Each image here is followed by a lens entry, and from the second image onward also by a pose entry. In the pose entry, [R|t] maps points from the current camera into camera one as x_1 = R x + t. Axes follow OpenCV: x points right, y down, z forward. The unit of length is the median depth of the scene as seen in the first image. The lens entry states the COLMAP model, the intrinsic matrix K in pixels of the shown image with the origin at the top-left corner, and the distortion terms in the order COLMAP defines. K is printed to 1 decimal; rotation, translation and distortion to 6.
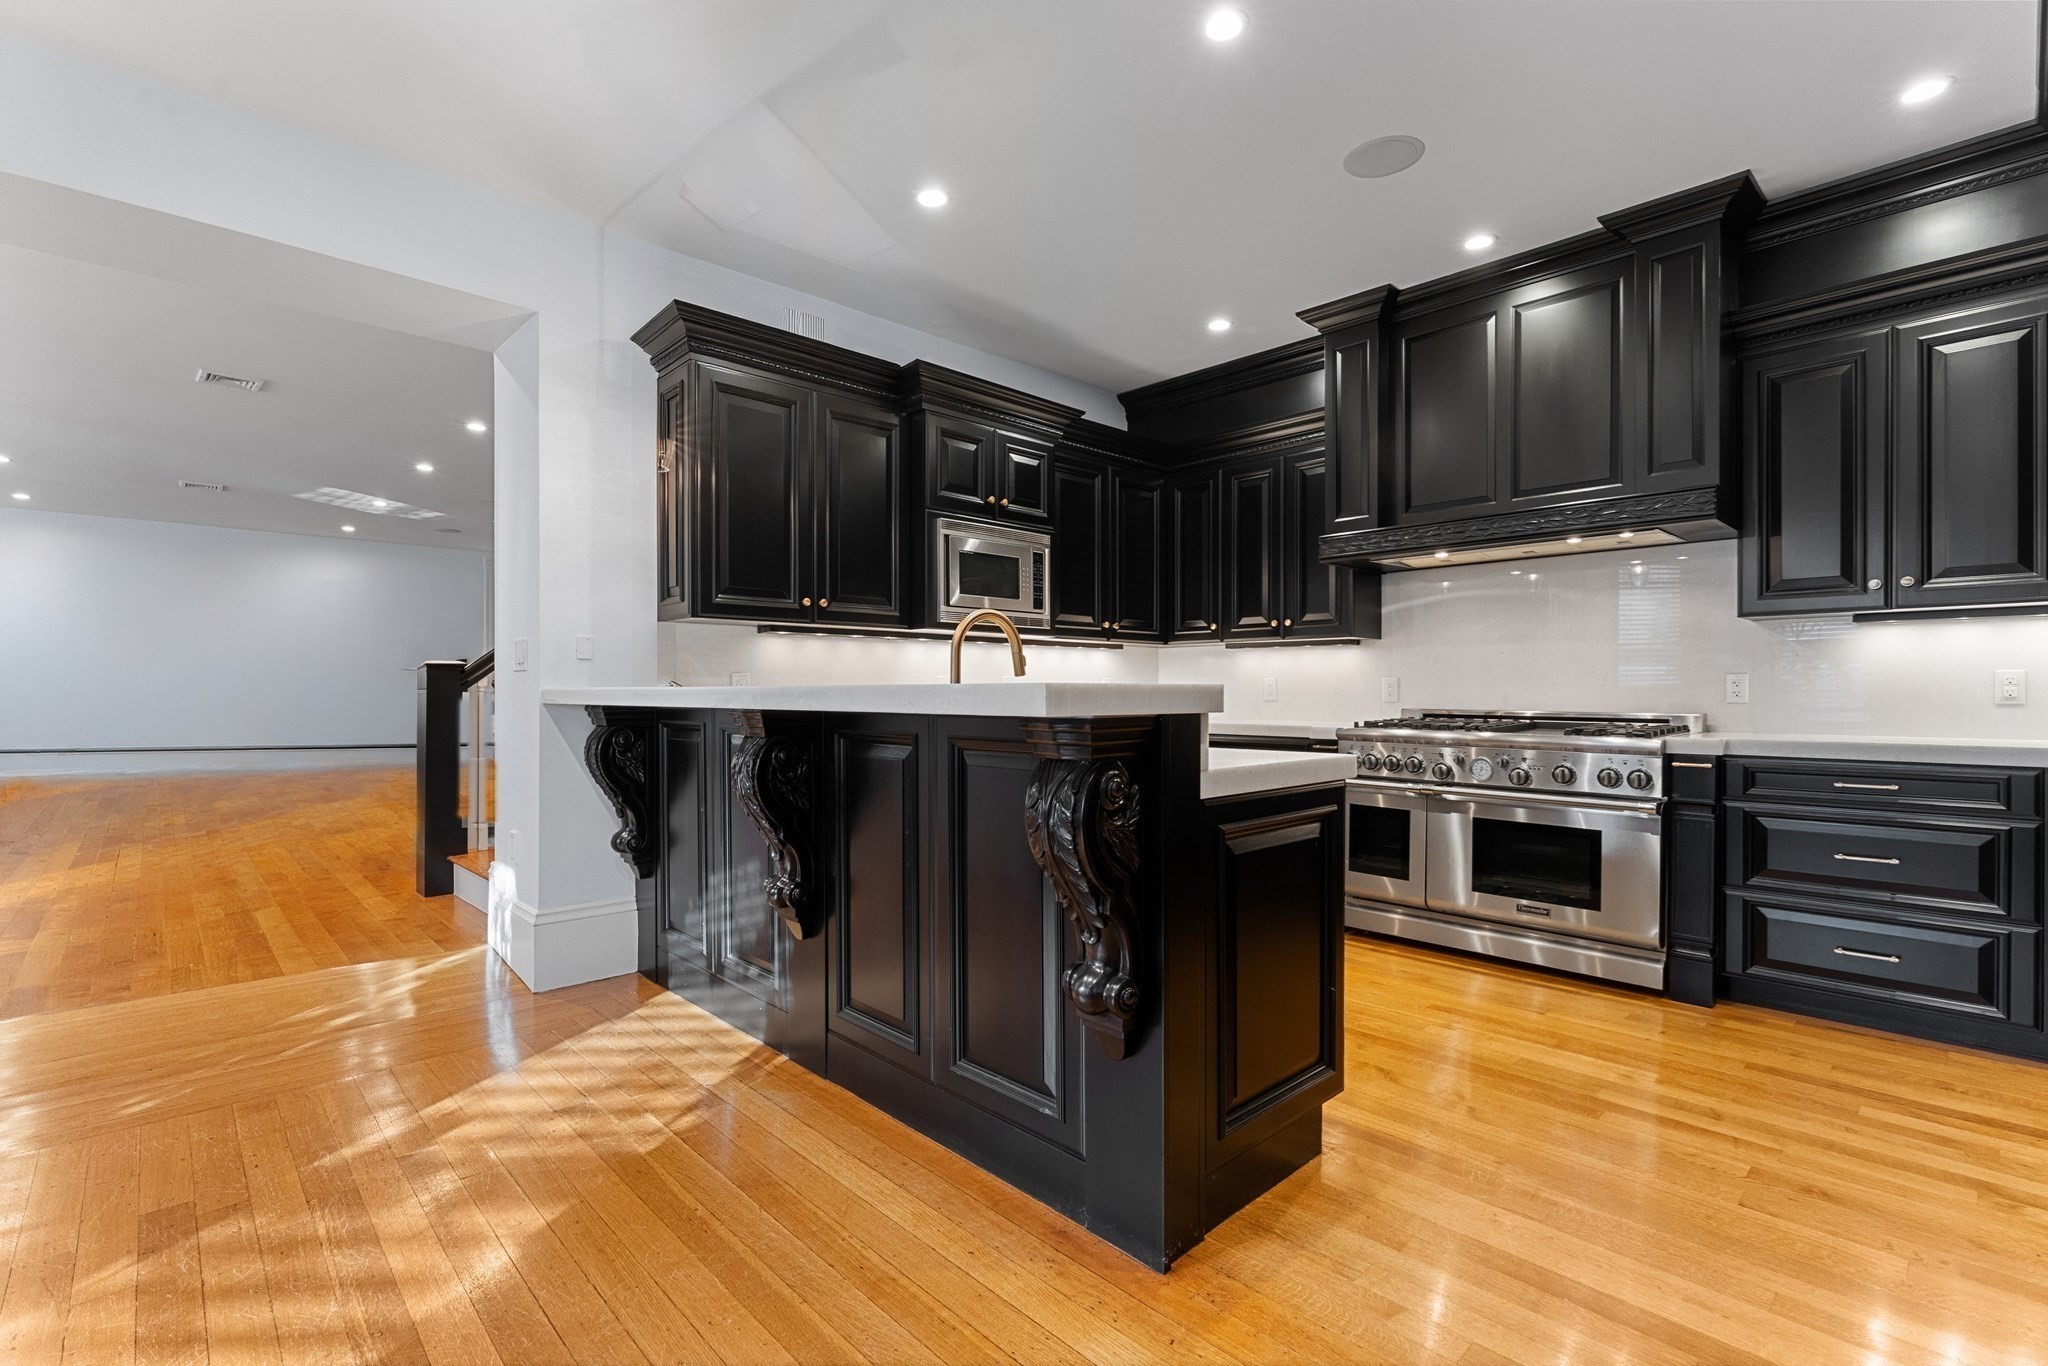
lens RADIAL K [[933.9, 0, 1017.3], [0, 933.9, 689.3], [0, 0, 1]] dist [0.000269, -0.001183]
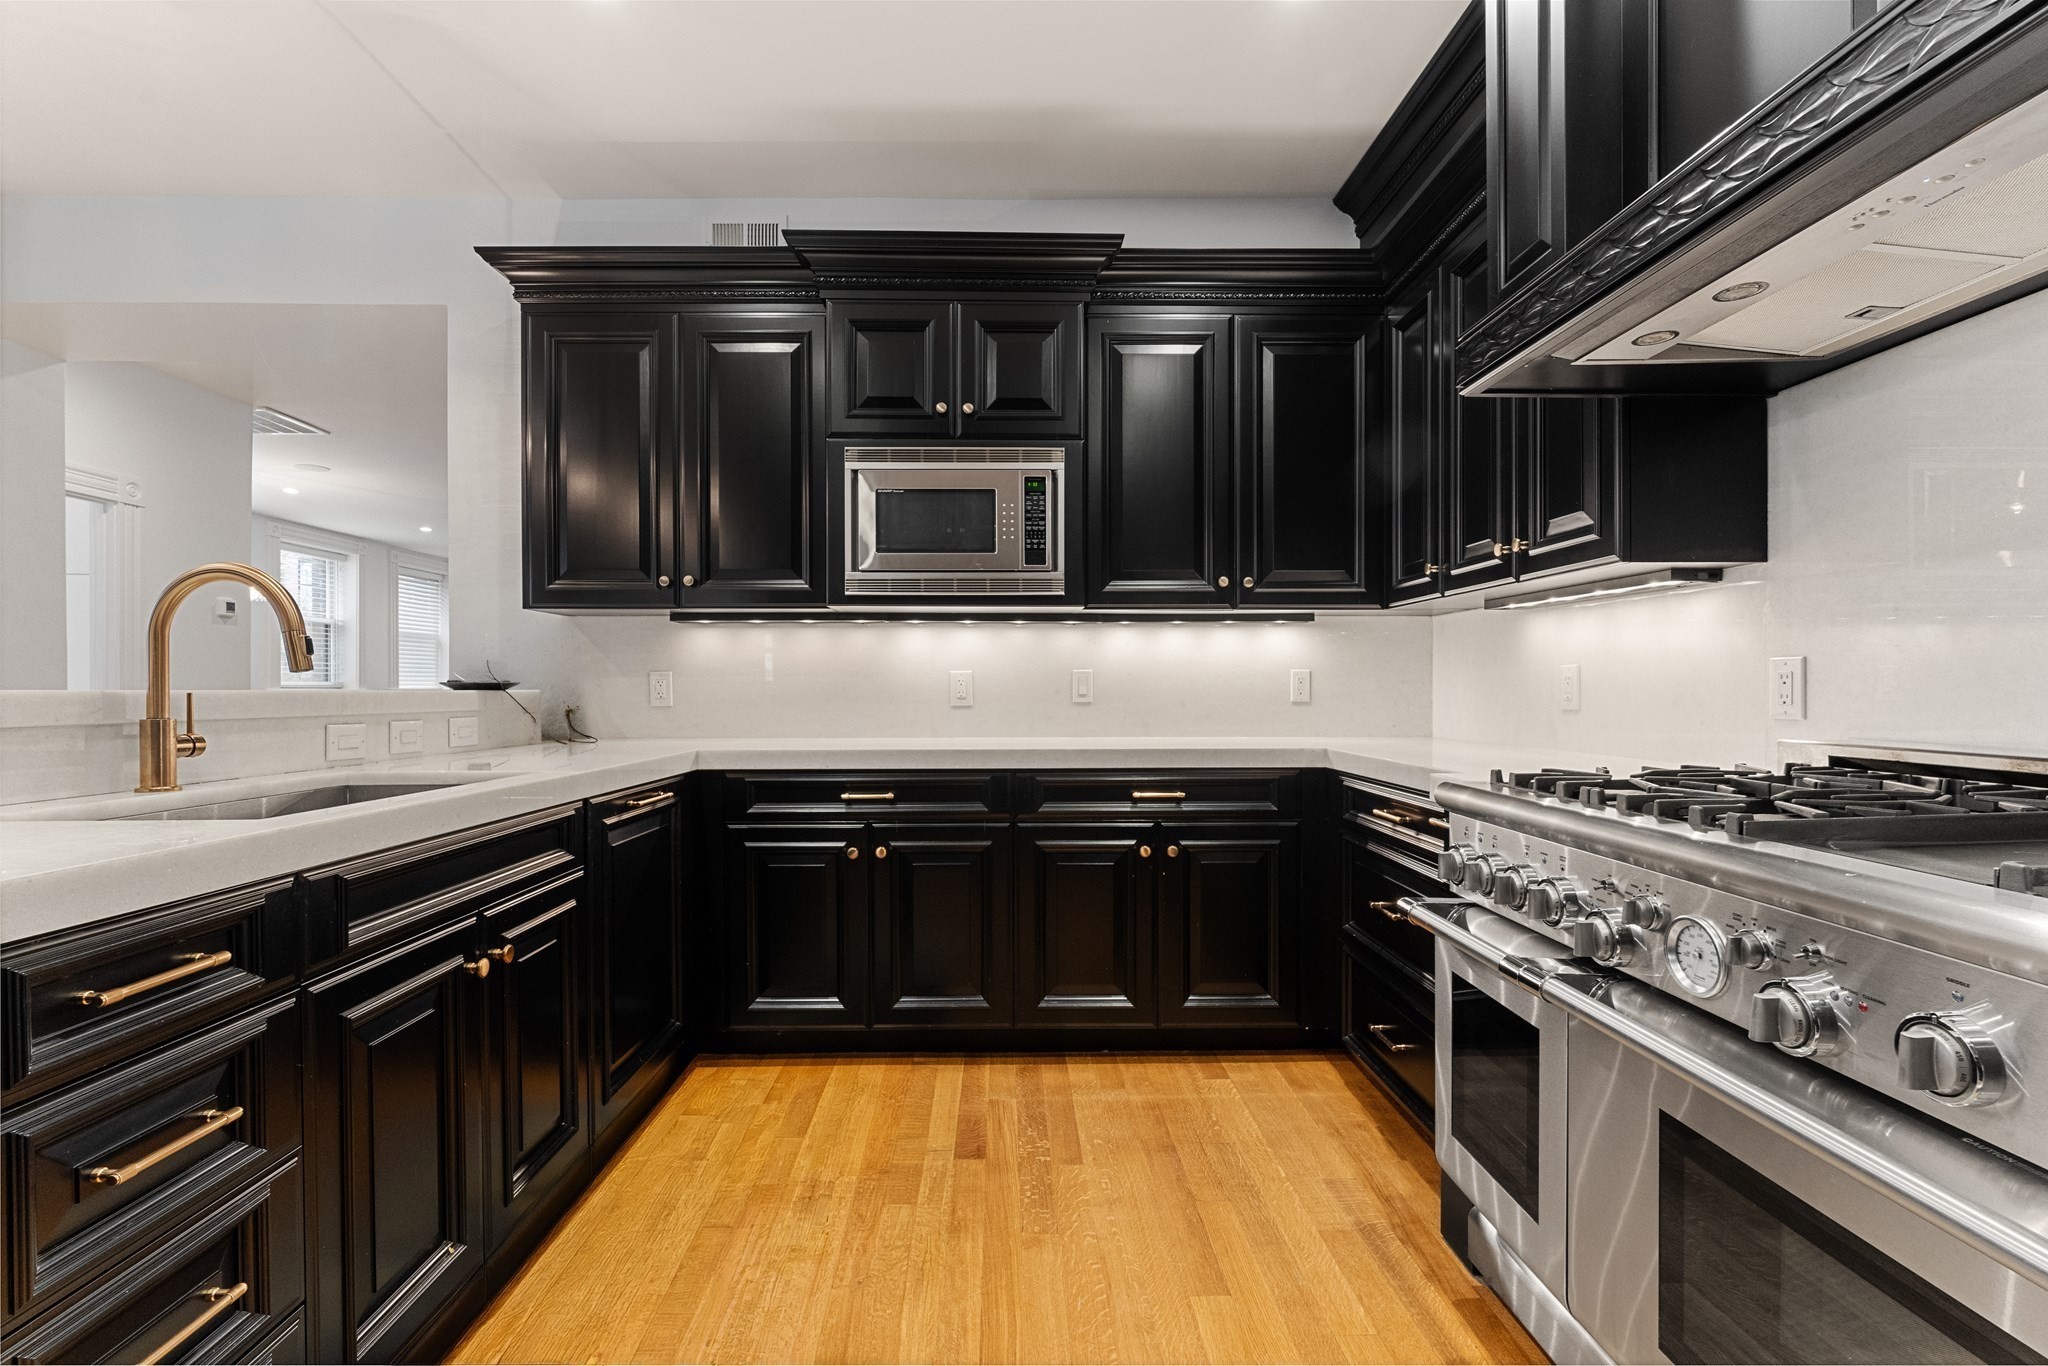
lens RADIAL K [[933.9, 0, 1018.0], [0, 933.9, 688.1], [0, 0, 1]] dist [0.000269, -0.001183]
pose [[0.730603, -0.000547, -0.682802, 0.450685], [0.004052, 0.999986, 0.003536, -0.003748], [0.682790, -0.005350, 0.730595, 0.524317]]
